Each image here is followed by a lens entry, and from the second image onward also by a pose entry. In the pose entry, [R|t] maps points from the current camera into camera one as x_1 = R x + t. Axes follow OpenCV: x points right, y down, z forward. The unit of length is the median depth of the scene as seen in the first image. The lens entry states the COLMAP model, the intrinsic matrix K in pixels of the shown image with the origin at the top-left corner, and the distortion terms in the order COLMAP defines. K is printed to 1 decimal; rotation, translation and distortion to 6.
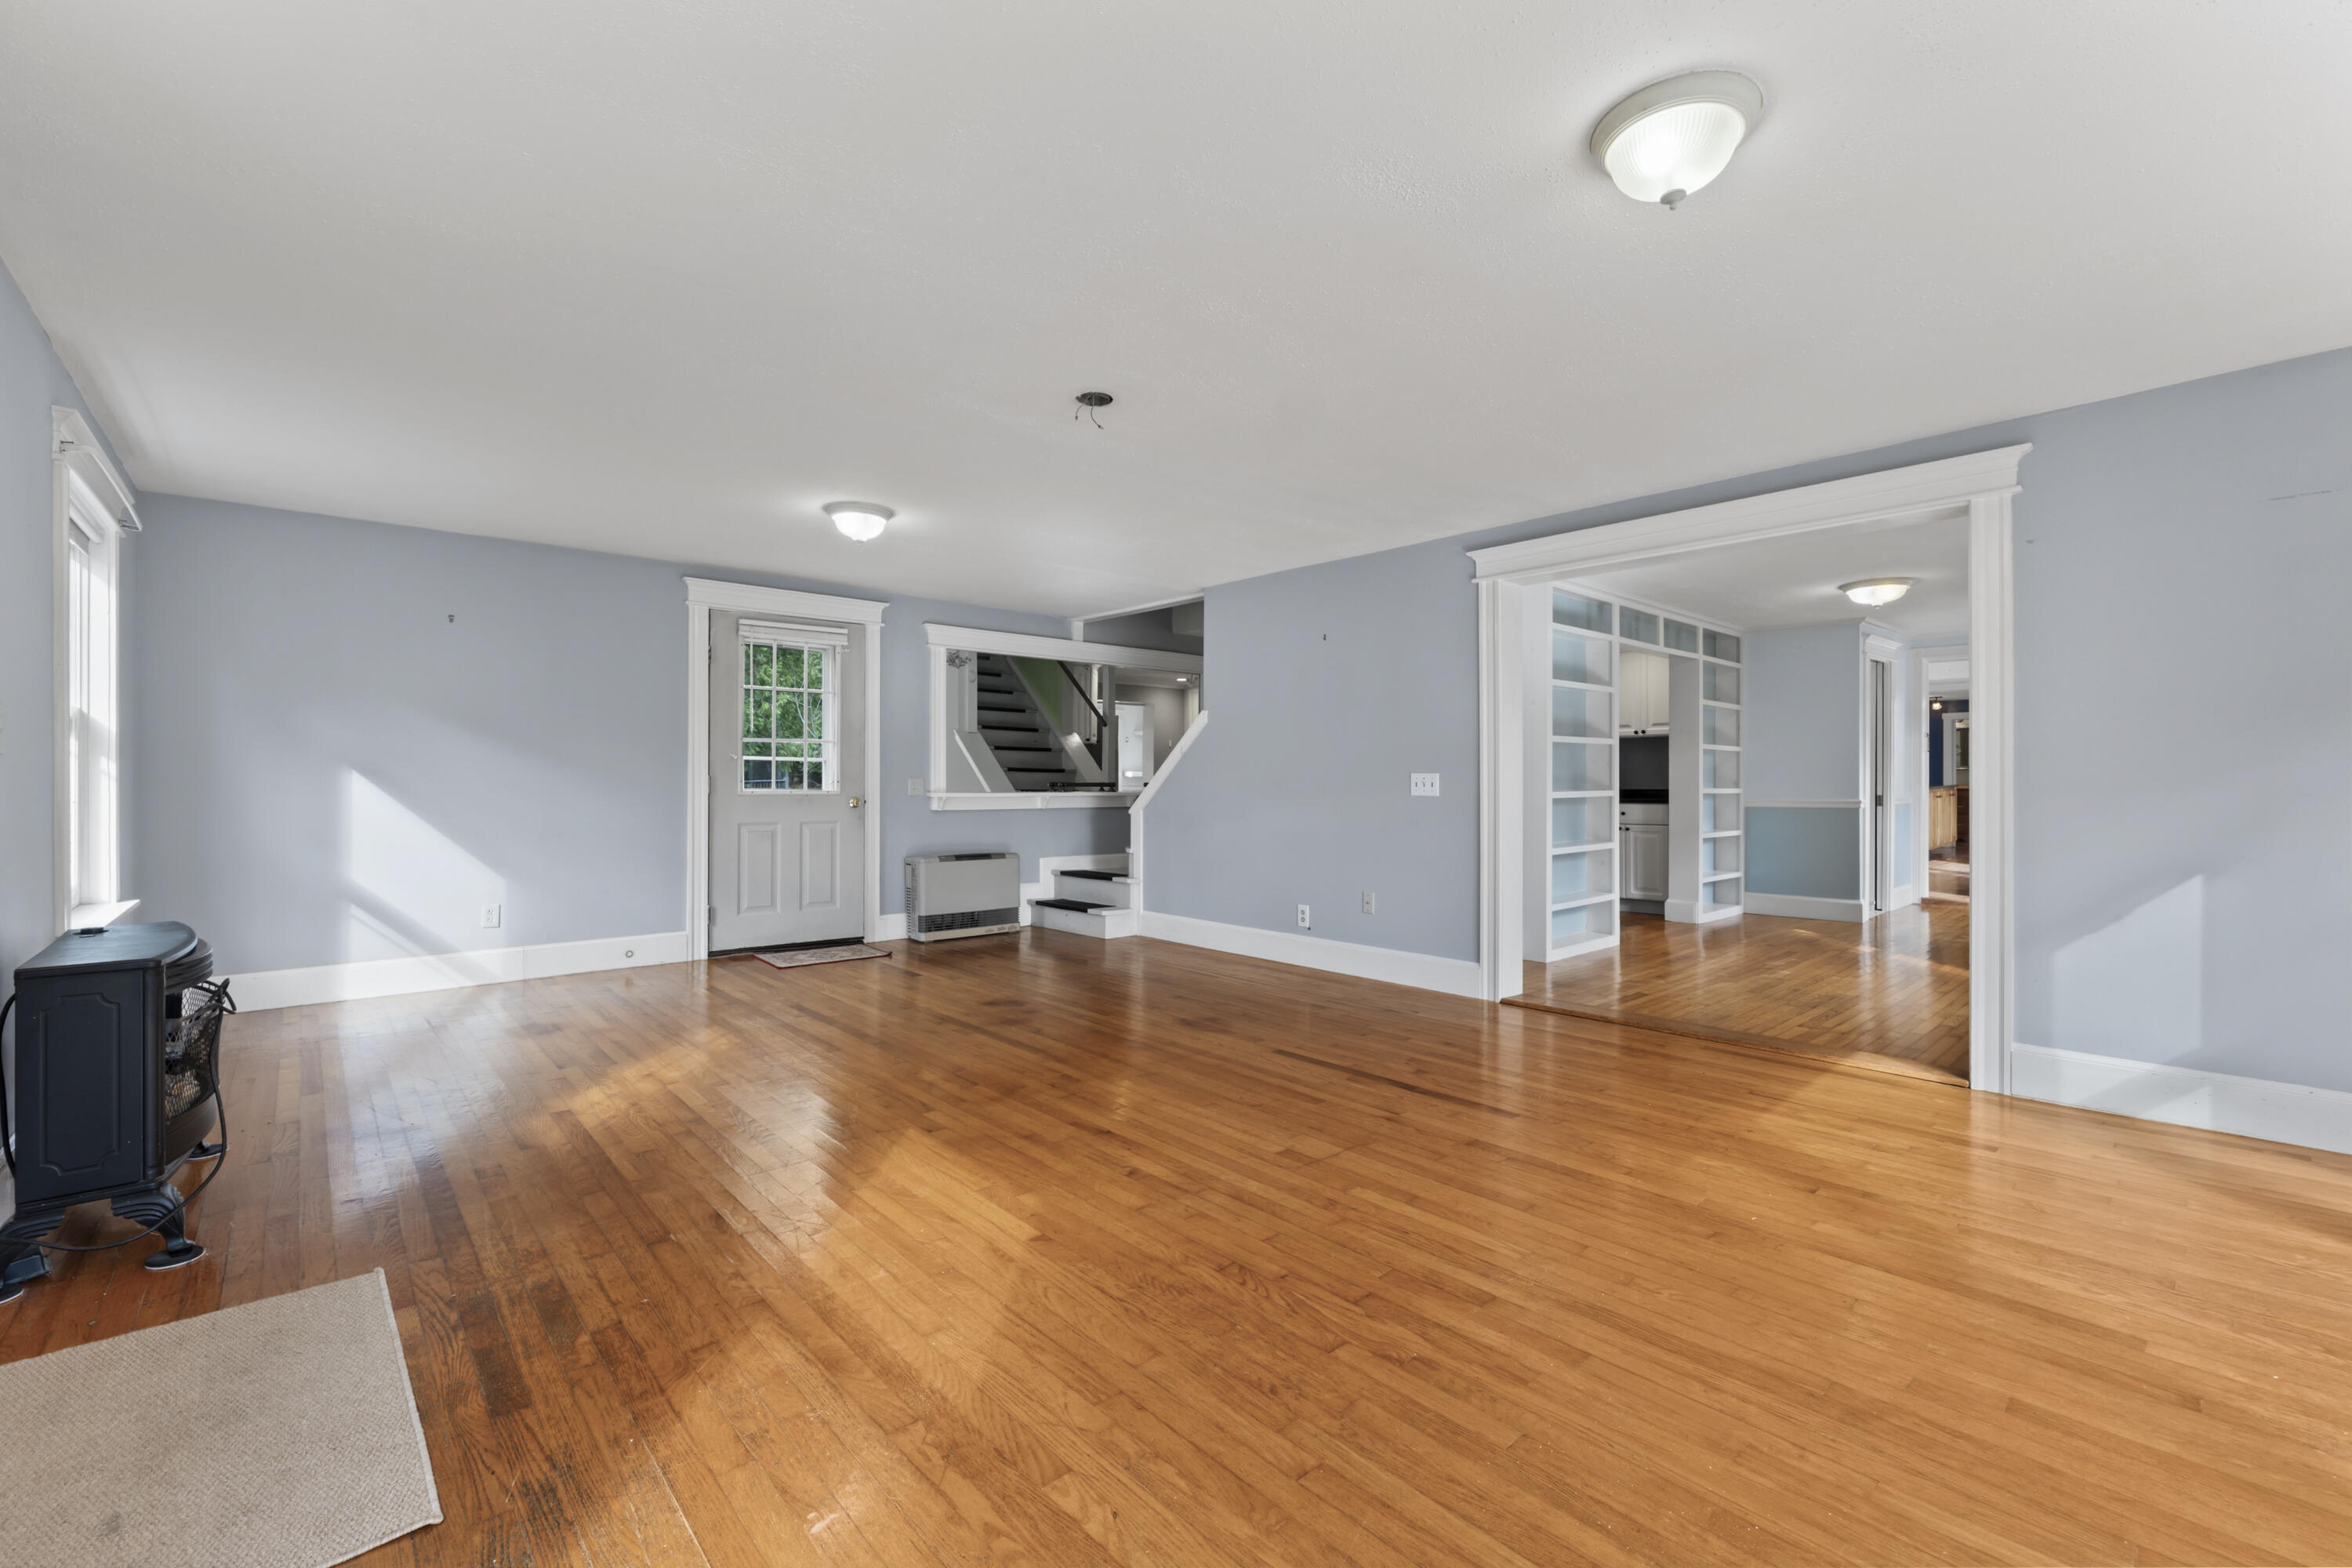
lens RADIAL K [[1009.3, 0, 1166.6], [0, 1009.3, 784.9], [0, 0, 1]] dist [-0.004511, 0.000019]
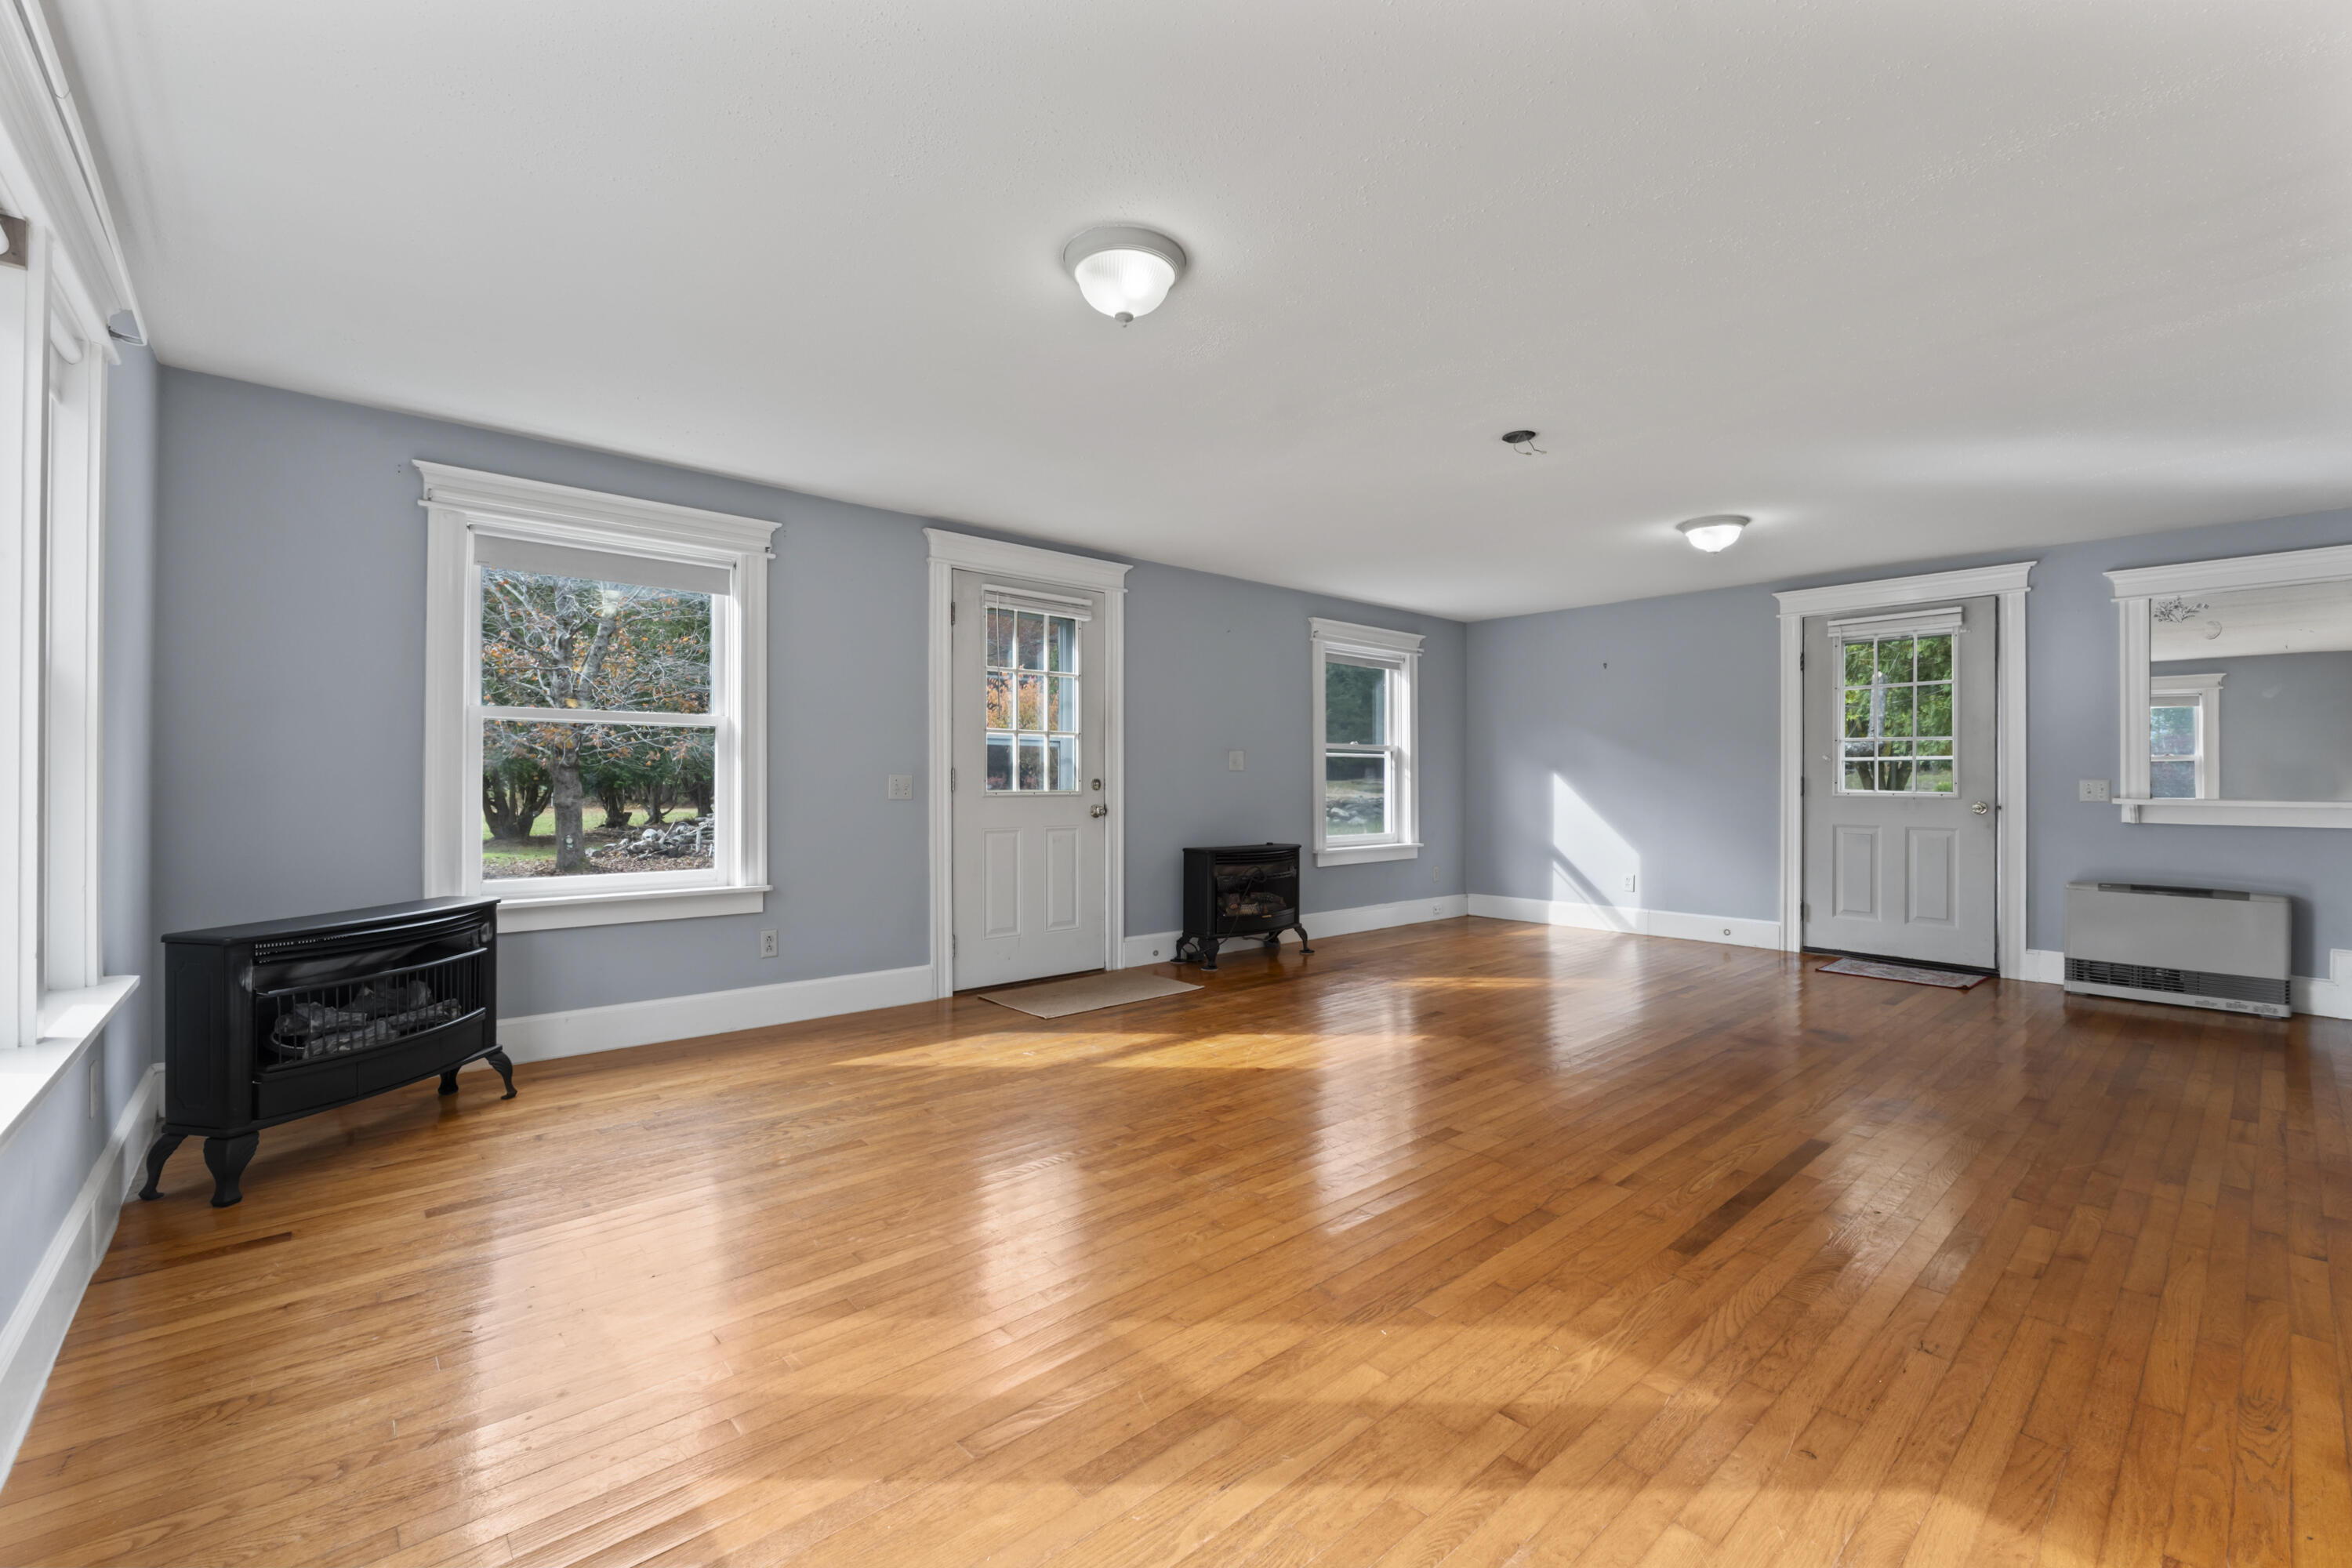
lens RADIAL K [[1009.3, 0, 1167.2], [0, 1009.3, 776.8], [0, 0, 1]] dist [-0.004511, 0.000019]
pose [[-0.031022, -0.004833, -0.999507, 0.620217], [-0.007454, 0.999962, -0.004604, 0.000642], [0.999491, 0.007308, -0.031057, 0.383405]]
